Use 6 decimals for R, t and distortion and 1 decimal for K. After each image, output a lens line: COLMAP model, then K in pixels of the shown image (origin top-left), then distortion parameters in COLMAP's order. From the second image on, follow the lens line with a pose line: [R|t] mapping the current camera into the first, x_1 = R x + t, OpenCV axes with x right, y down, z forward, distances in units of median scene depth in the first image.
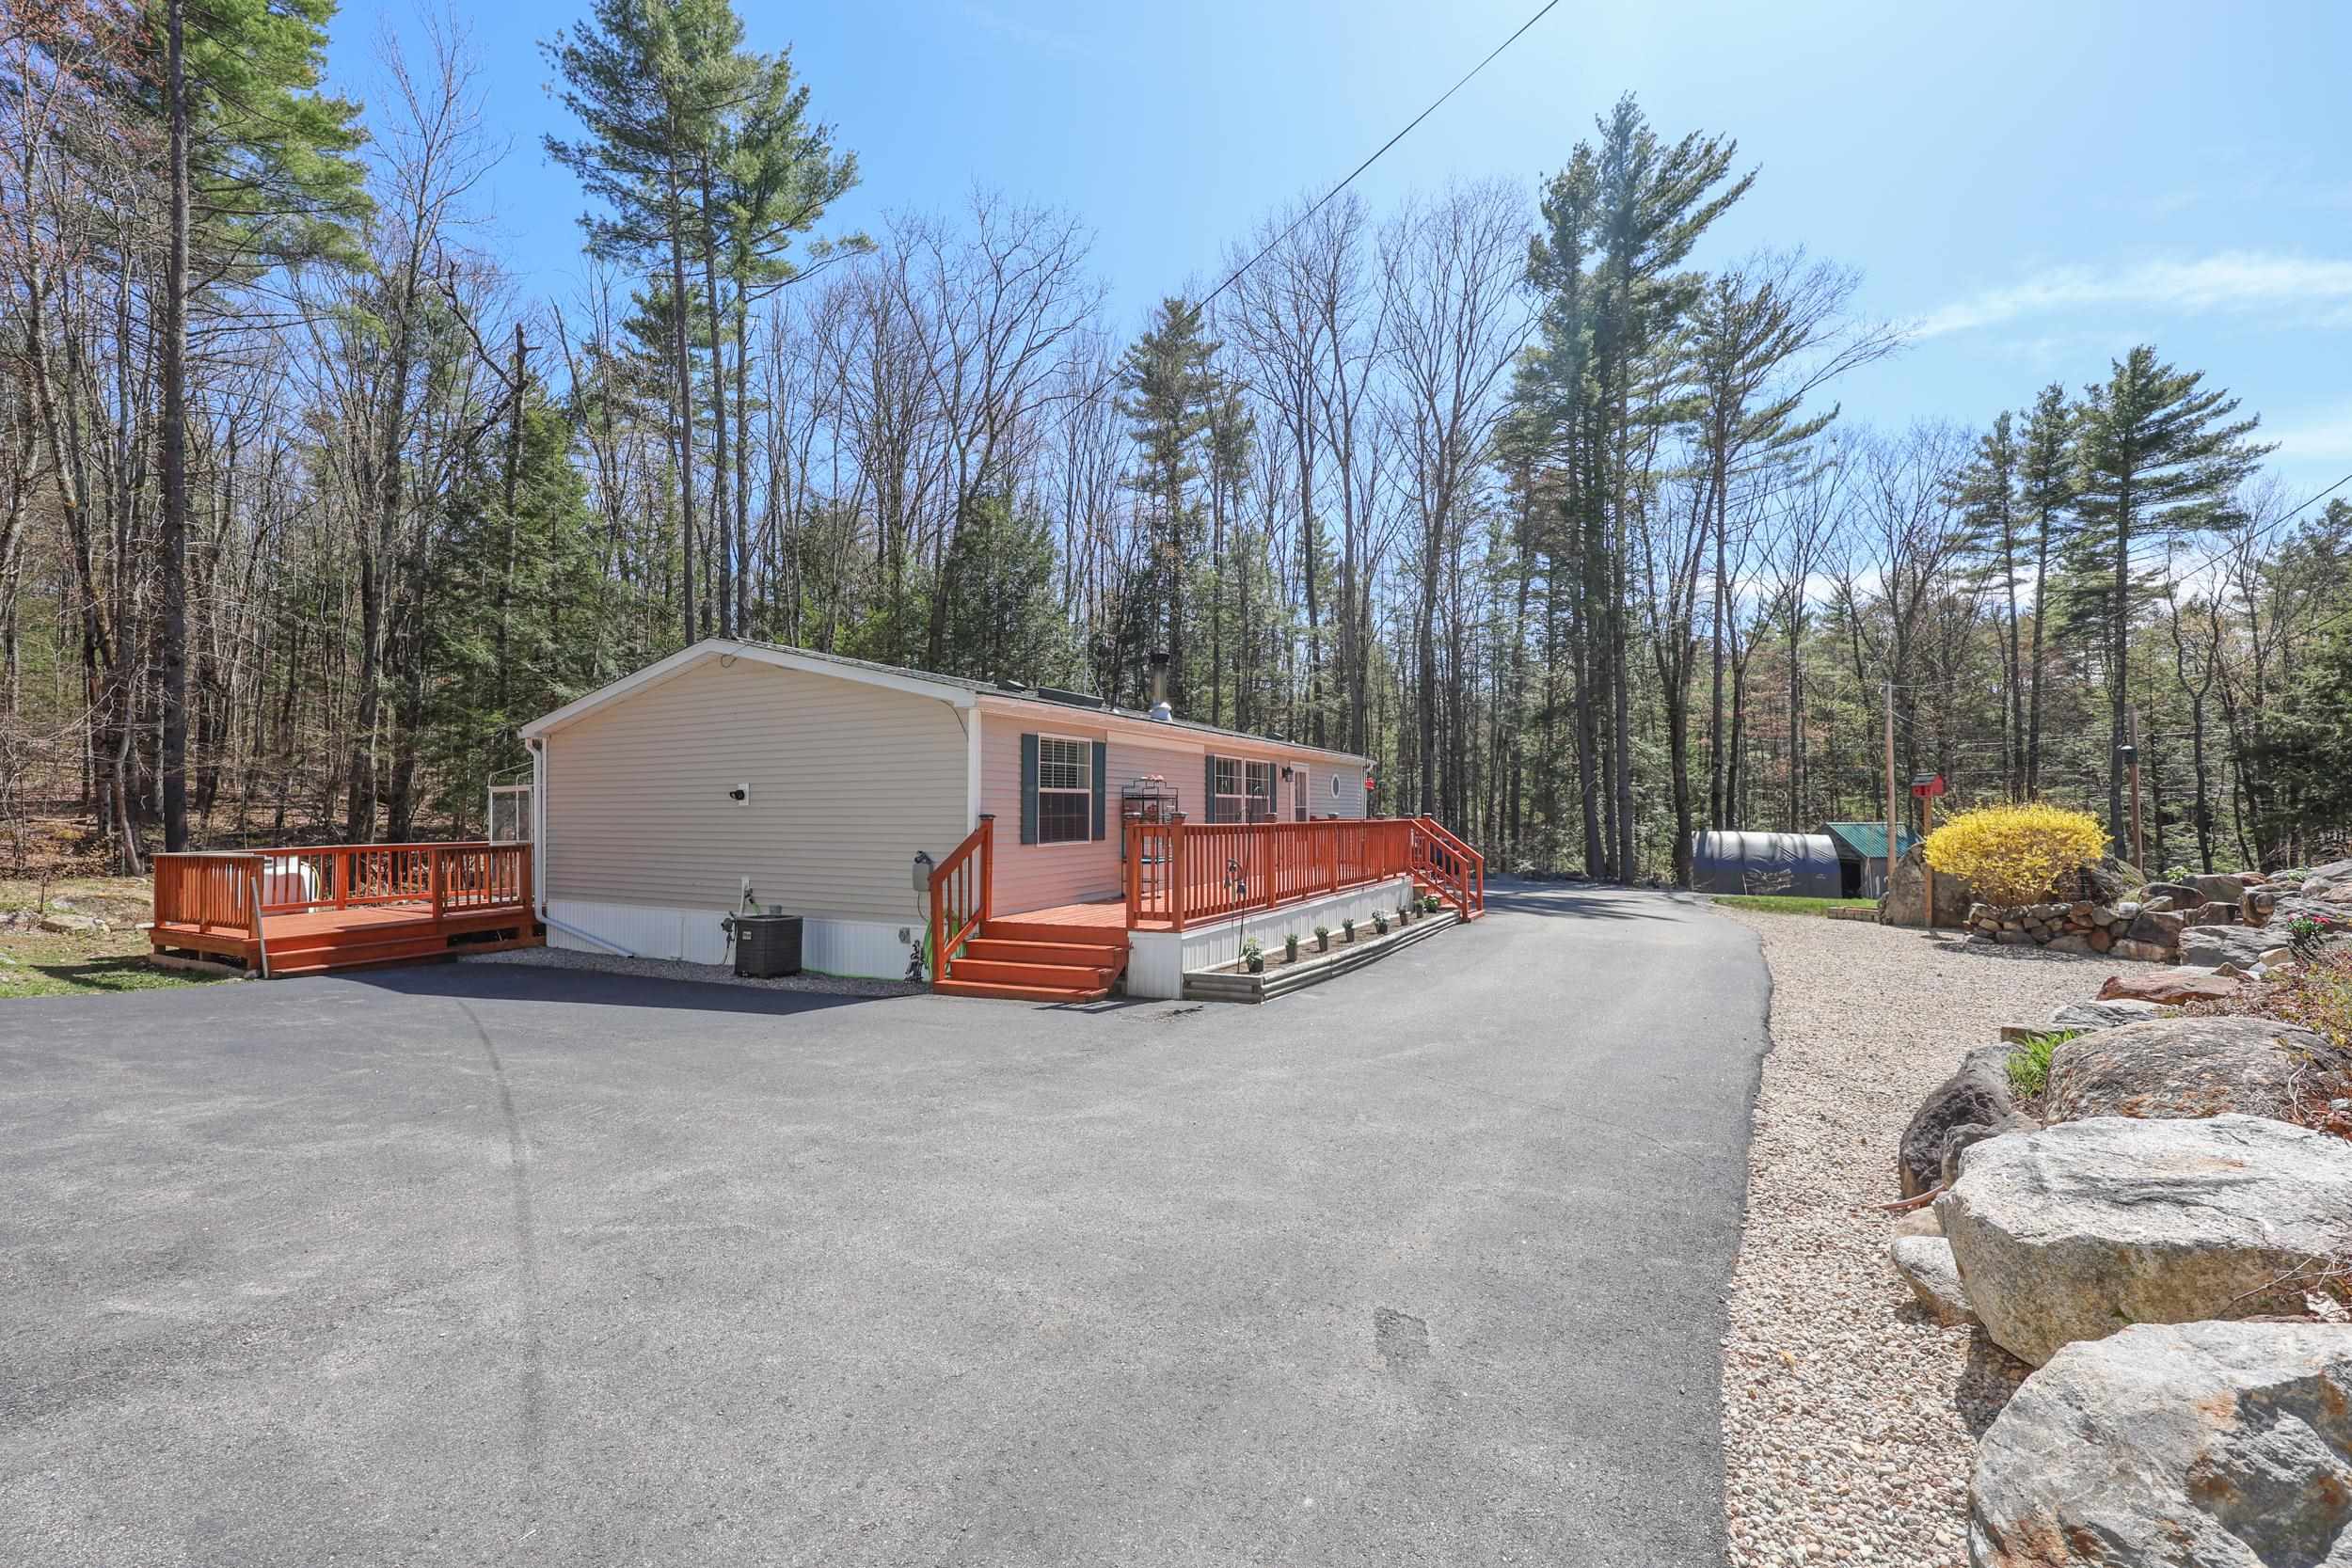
lens RADIAL K [[967.9, 0, 1176.0], [0, 967.9, 784.0], [0, 0, 1]] dist [-0.000172, 0.000181]
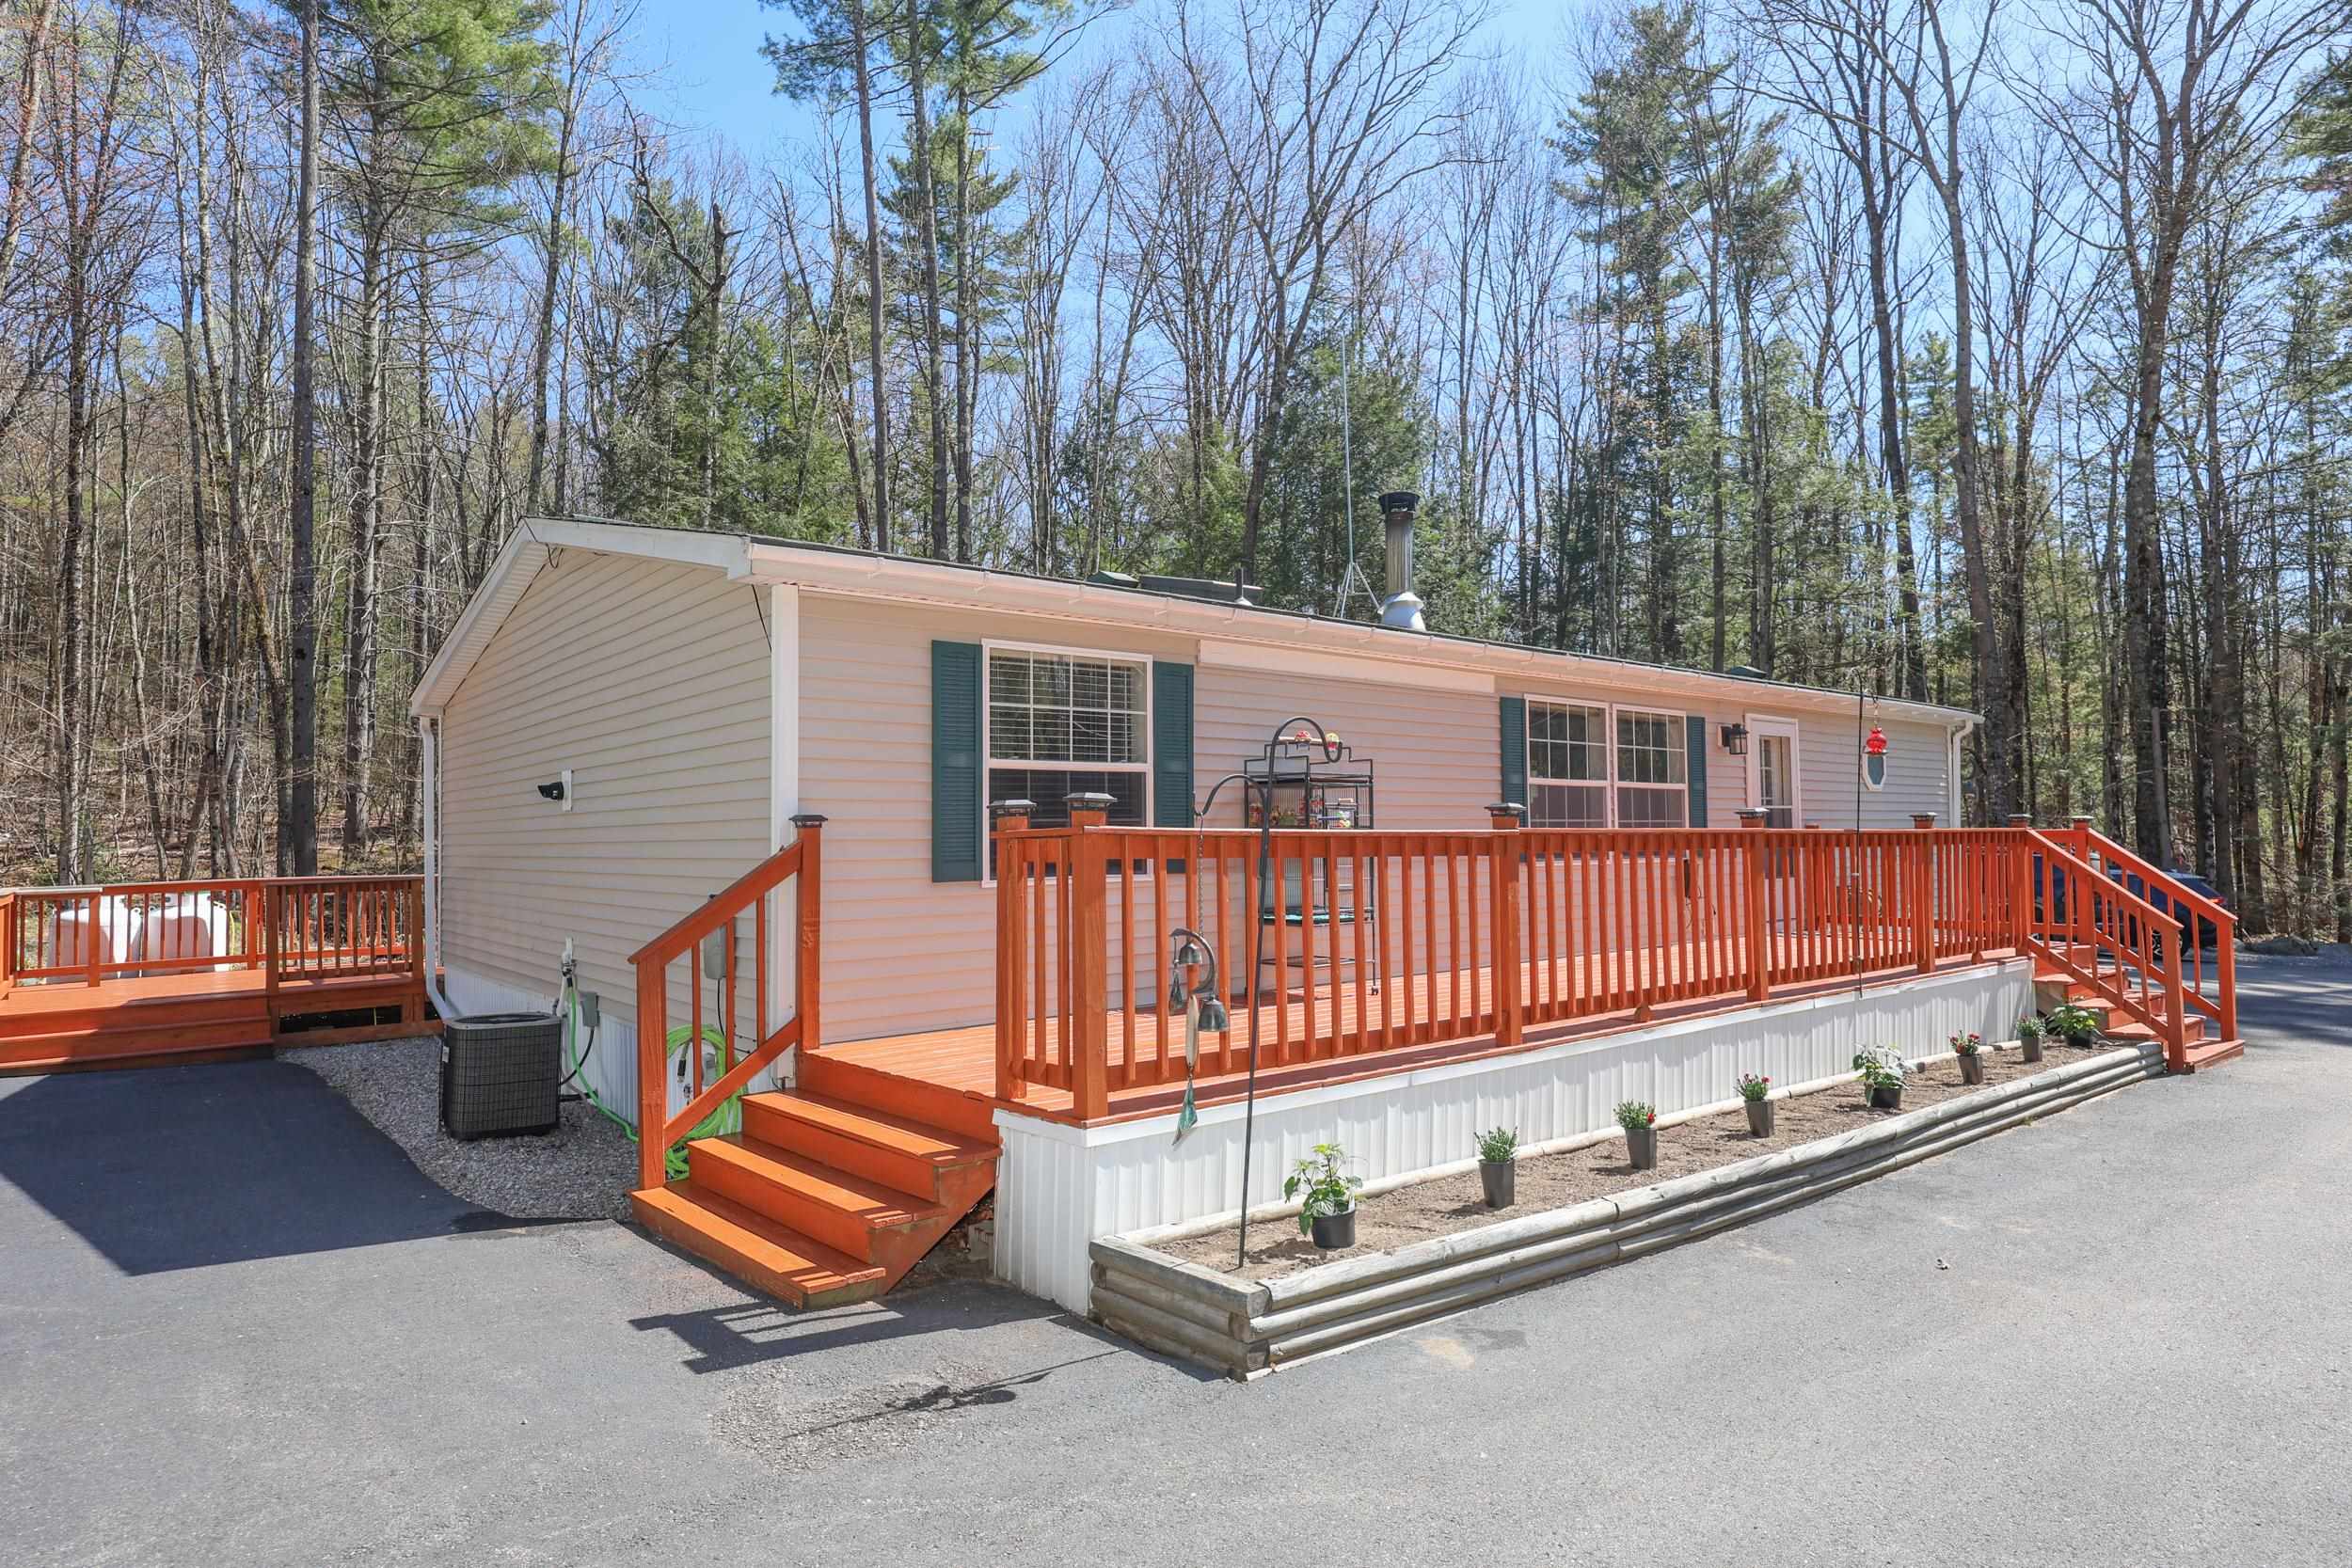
lens RADIAL K [[1311.3, 0, 1205.9], [0, 1311.3, 787.0], [0, 0, 1]] dist [0.007716, -0.001550]
pose [[0.923874, -0.023316, -0.381985, 0.123567], [0.019976, 0.999720, -0.012707, 0.017498], [0.382175, 0.004109, 0.924081, 0.293955]]
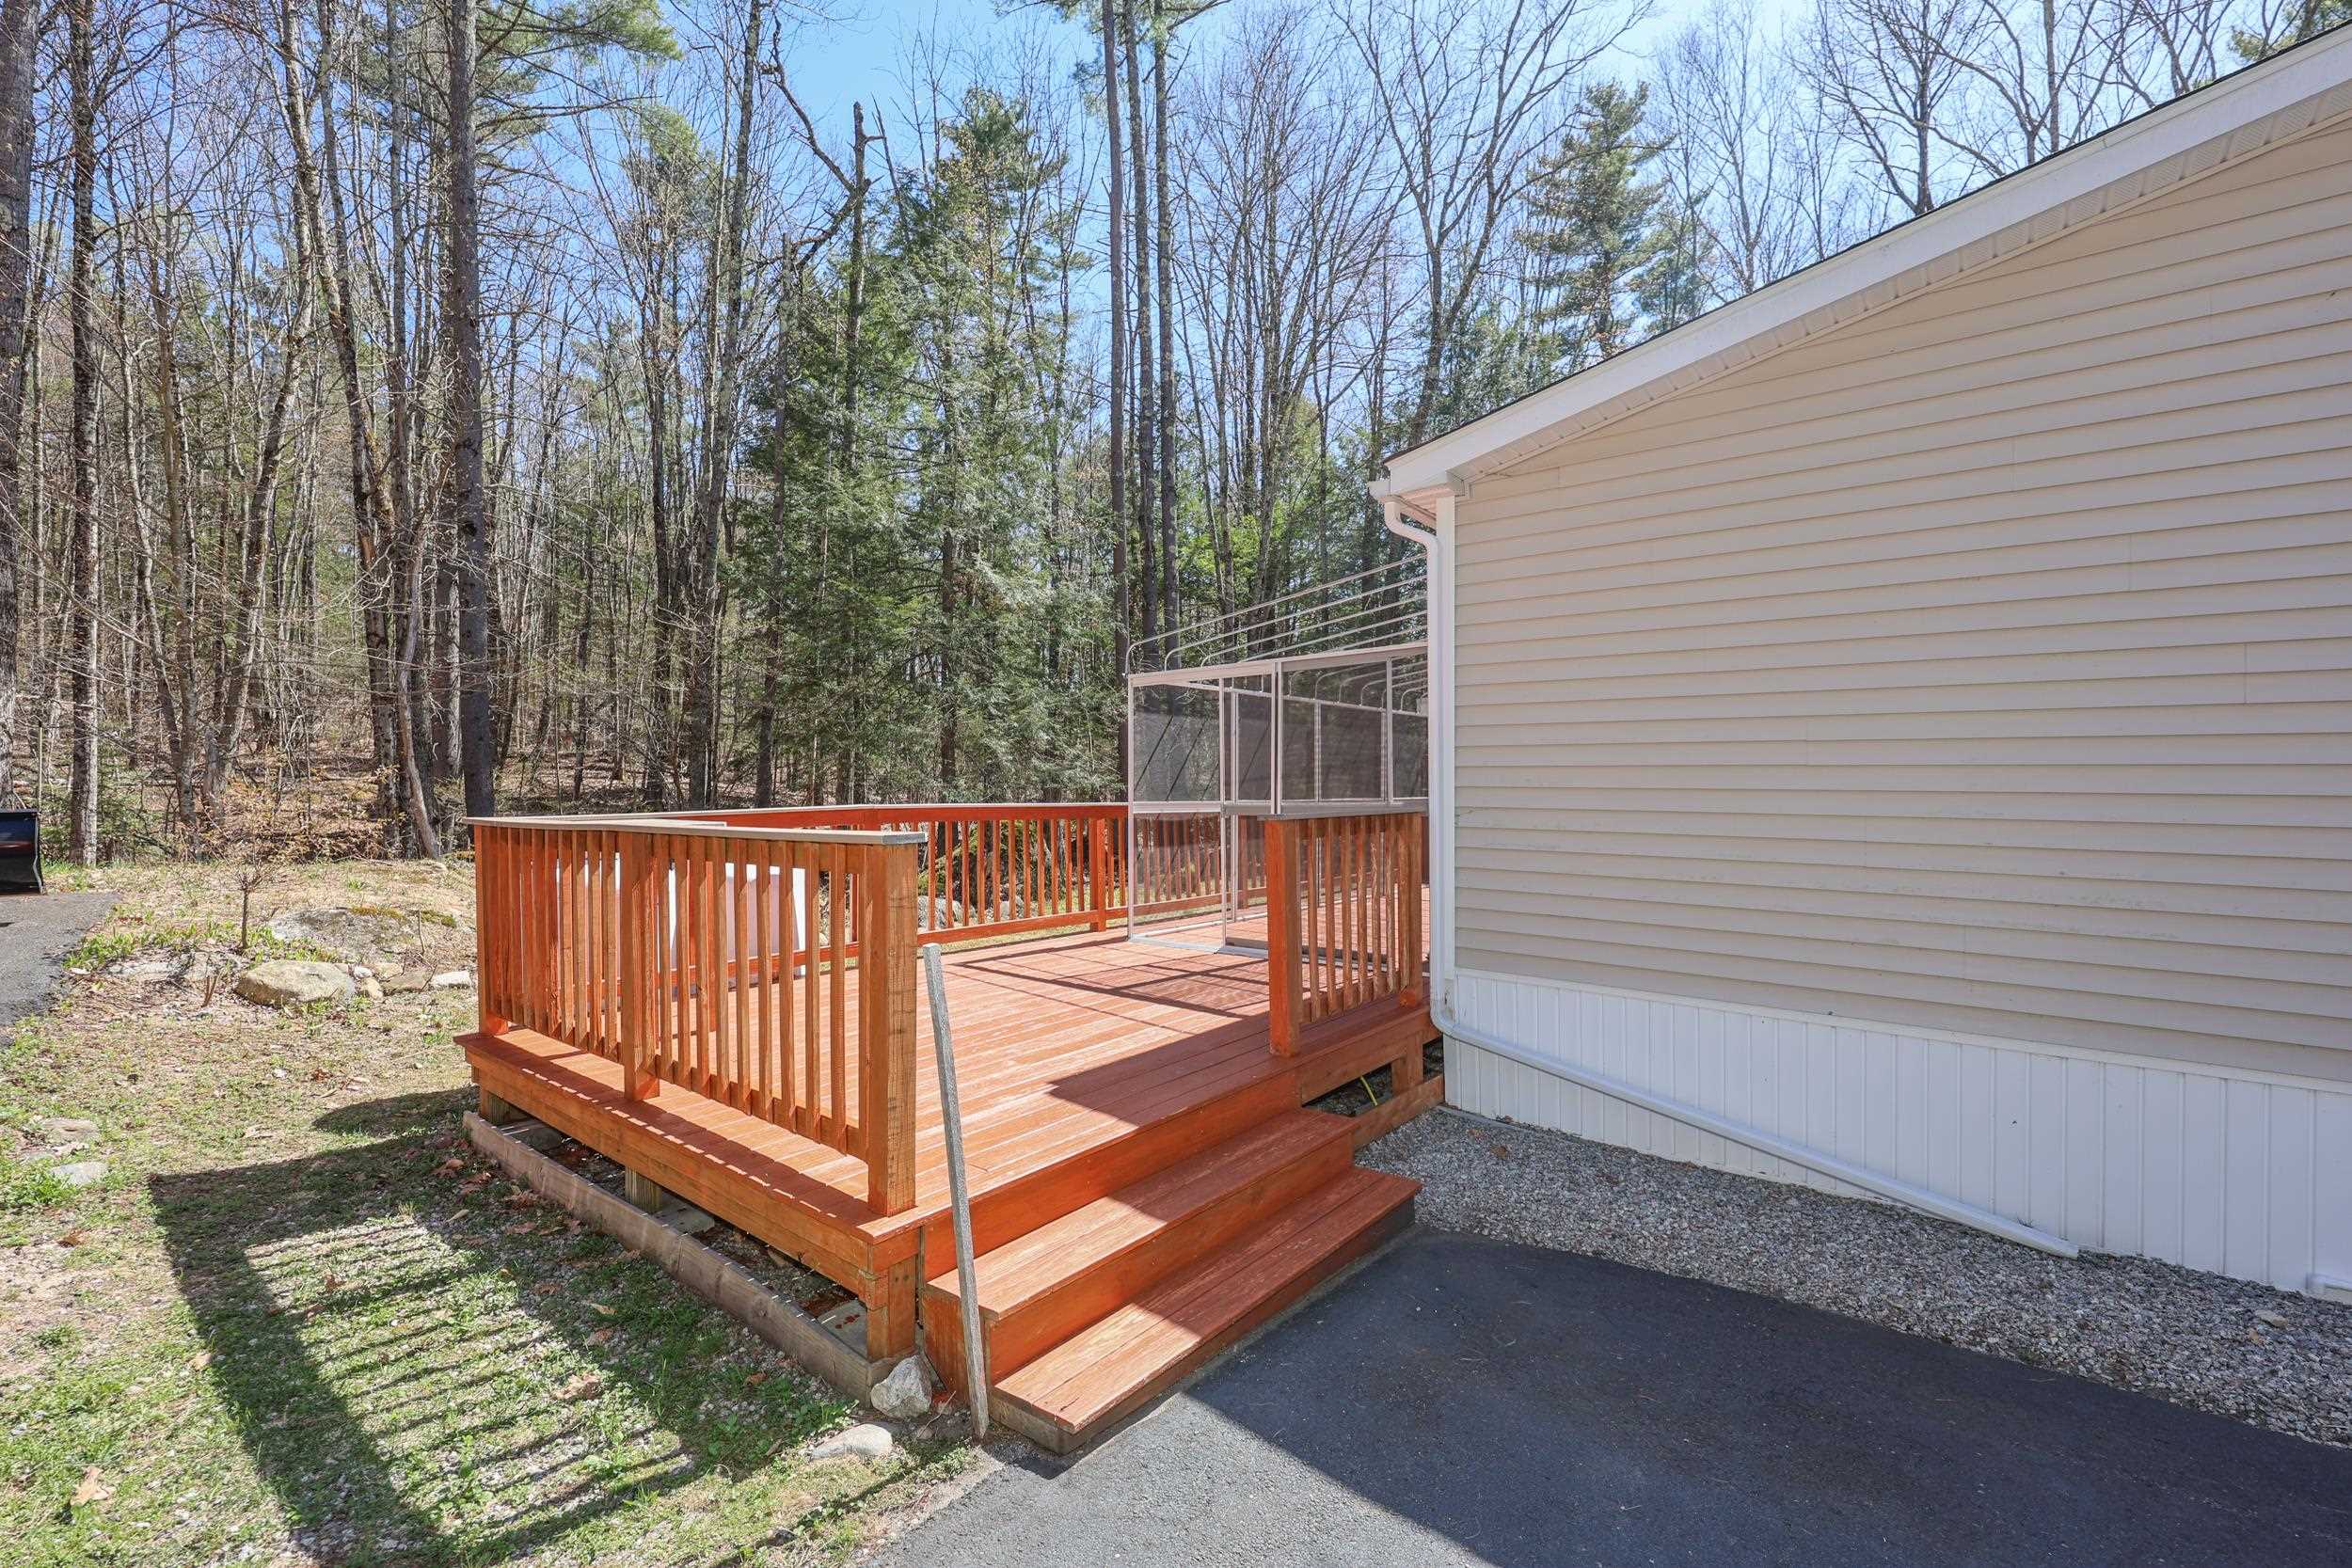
lens RADIAL K [[992.3, 0, 1154.5], [0, 992.3, 784.5], [0, 0, 1]] dist [0.004973, 0.000109]
pose [[0.982015, 0.006363, -0.188693, -0.509752], [-0.001614, 0.999678, 0.025313, 0.034089], [0.188793, -0.024553, 0.981710, 0.473738]]
